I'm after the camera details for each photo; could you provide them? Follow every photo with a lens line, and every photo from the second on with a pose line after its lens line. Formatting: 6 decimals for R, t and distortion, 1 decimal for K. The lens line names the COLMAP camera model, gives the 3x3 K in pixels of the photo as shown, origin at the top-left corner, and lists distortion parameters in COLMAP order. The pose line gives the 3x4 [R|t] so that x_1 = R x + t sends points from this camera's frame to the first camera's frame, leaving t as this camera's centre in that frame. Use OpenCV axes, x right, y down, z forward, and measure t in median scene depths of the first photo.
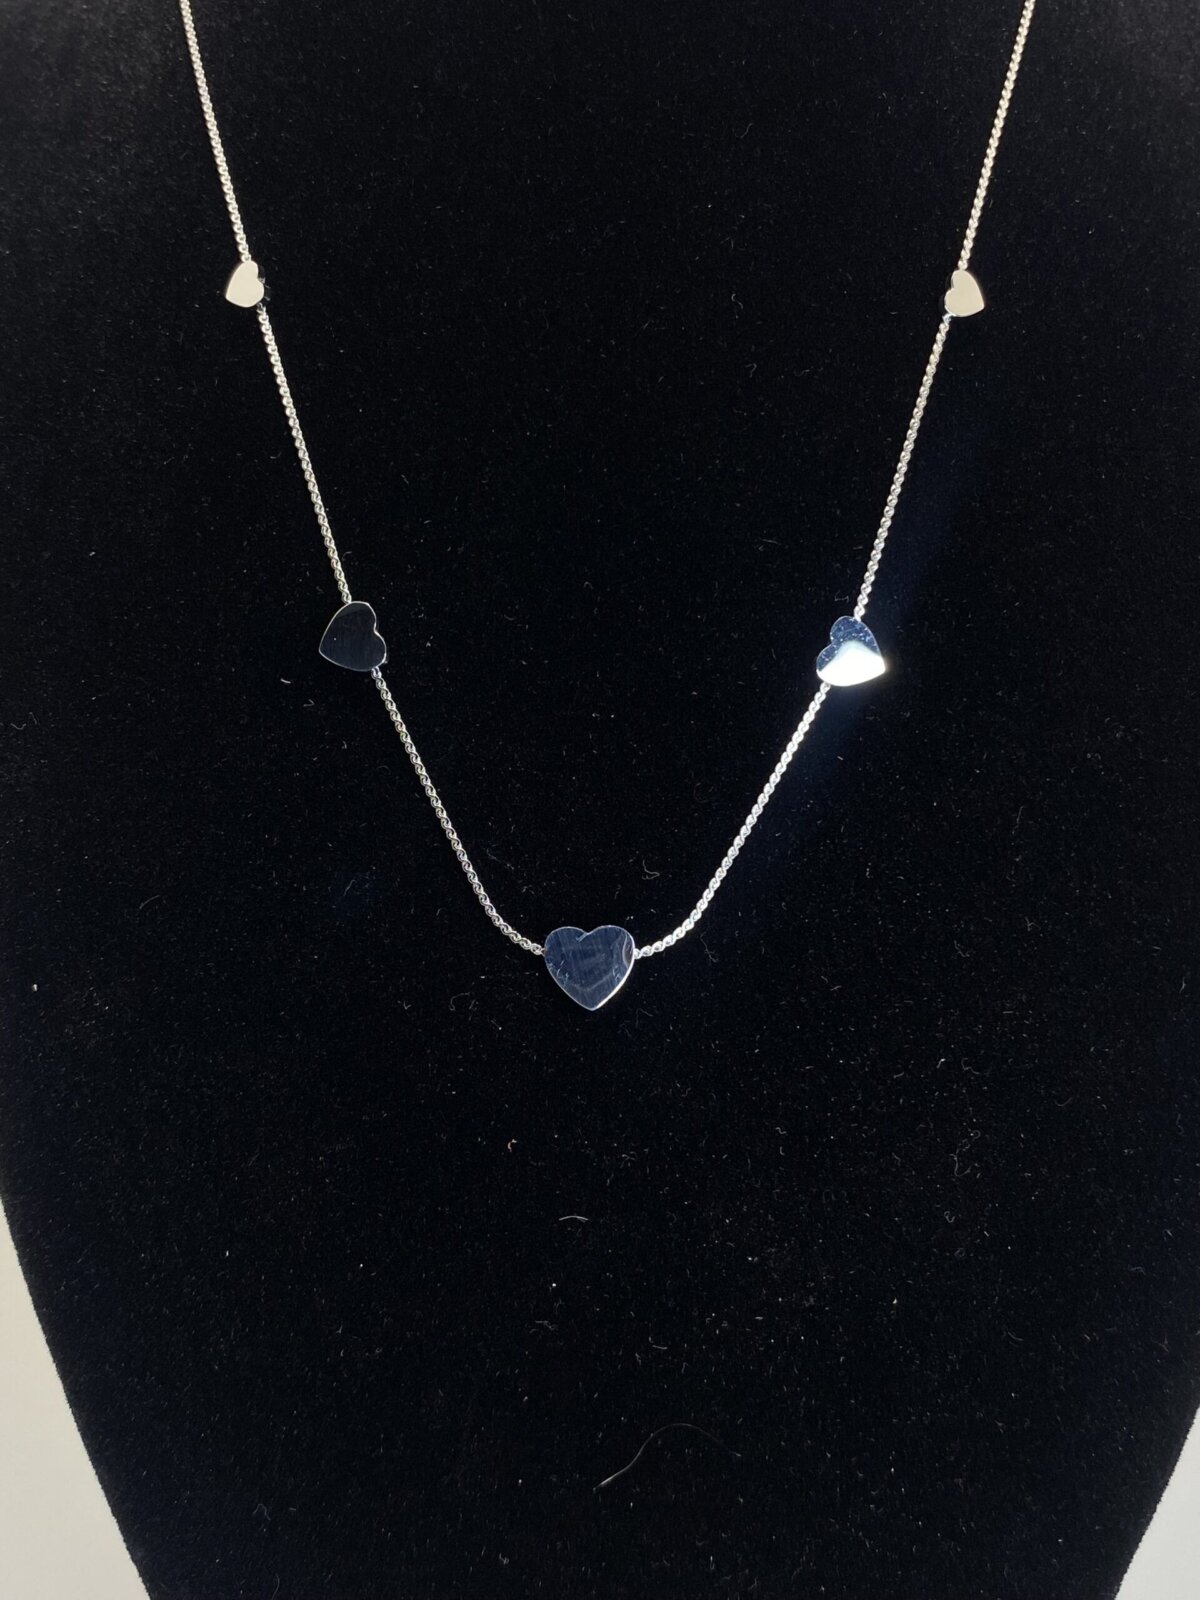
lens RADIAL K [[1781.5, 0, 588.4], [0, 1781.5, 802.9], [0, 0, 1]] dist [0.076444, -0.182268]
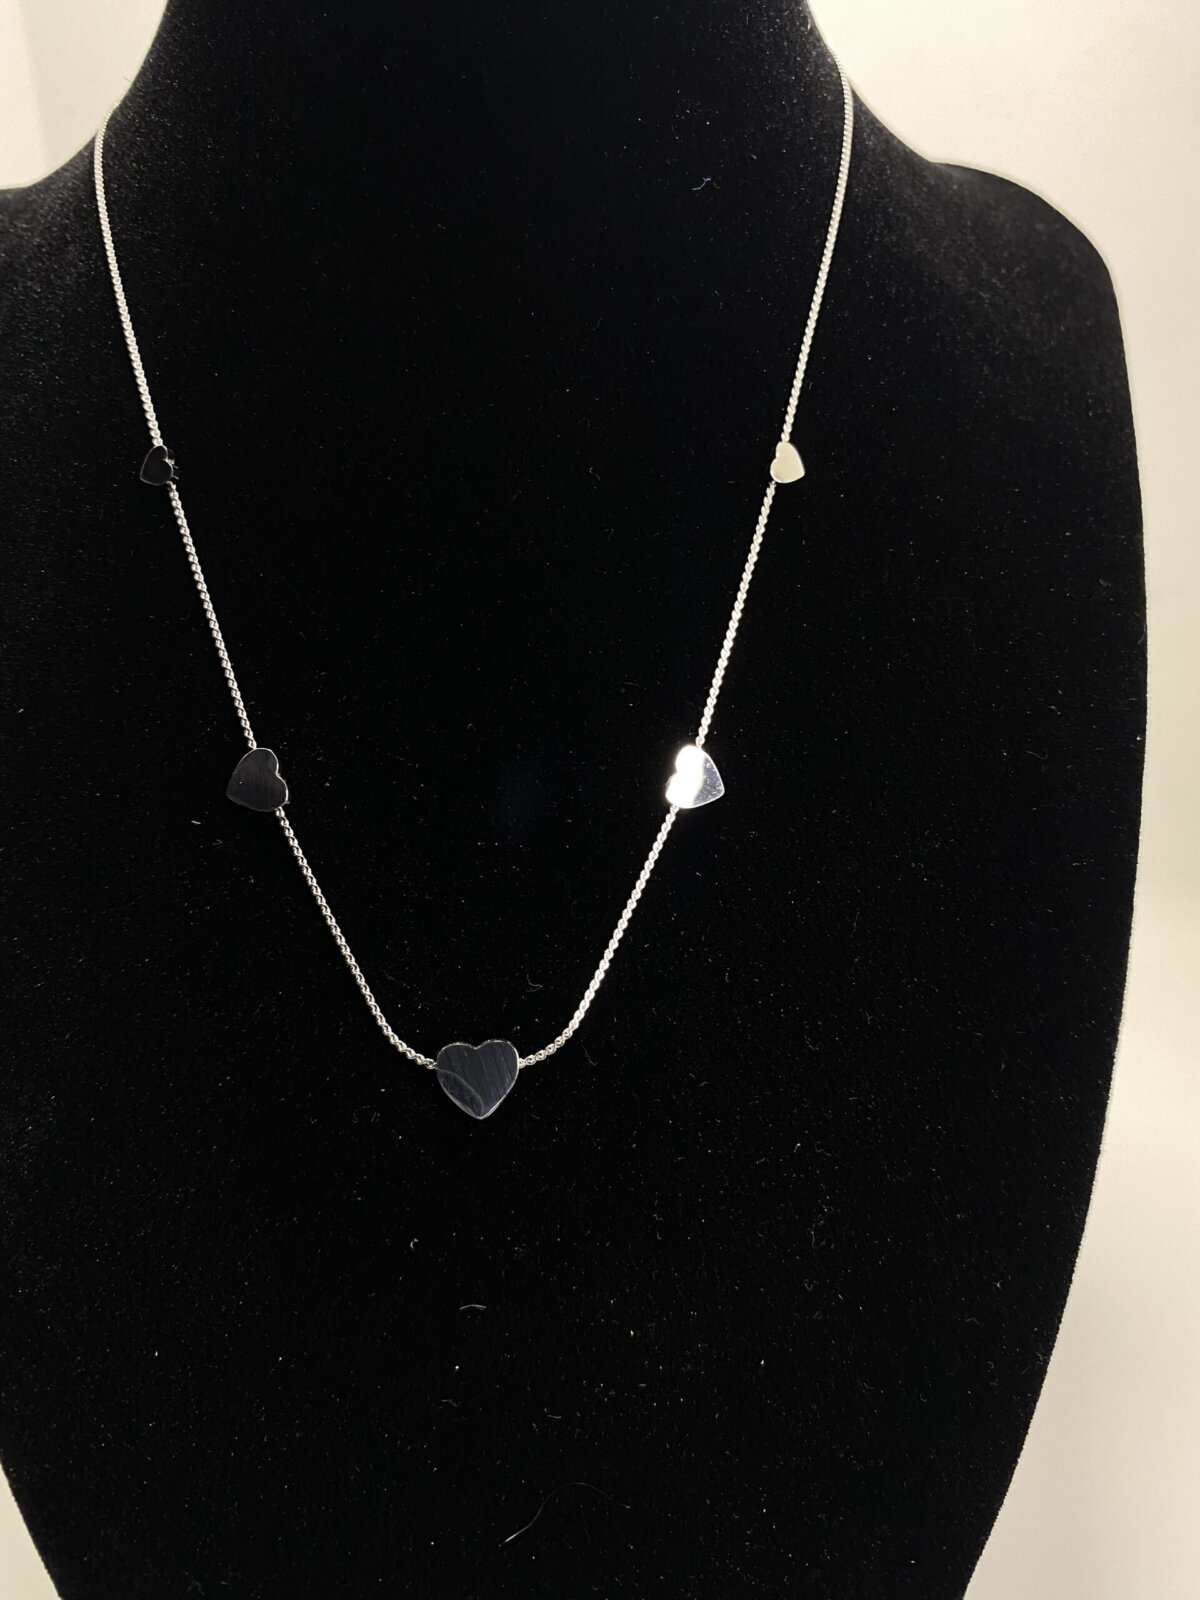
lens RADIAL K [[1231.7, 0, 587.9], [0, 1231.7, 799.4], [0, 0, 1]] dist [-0.012524, -0.004656]
pose [[0.997660, -0.031674, 0.060598, 0.026019], [0.031854, 0.999491, -0.002005, -0.074708], [-0.060504, 0.003931, 0.998160, 0.233197]]
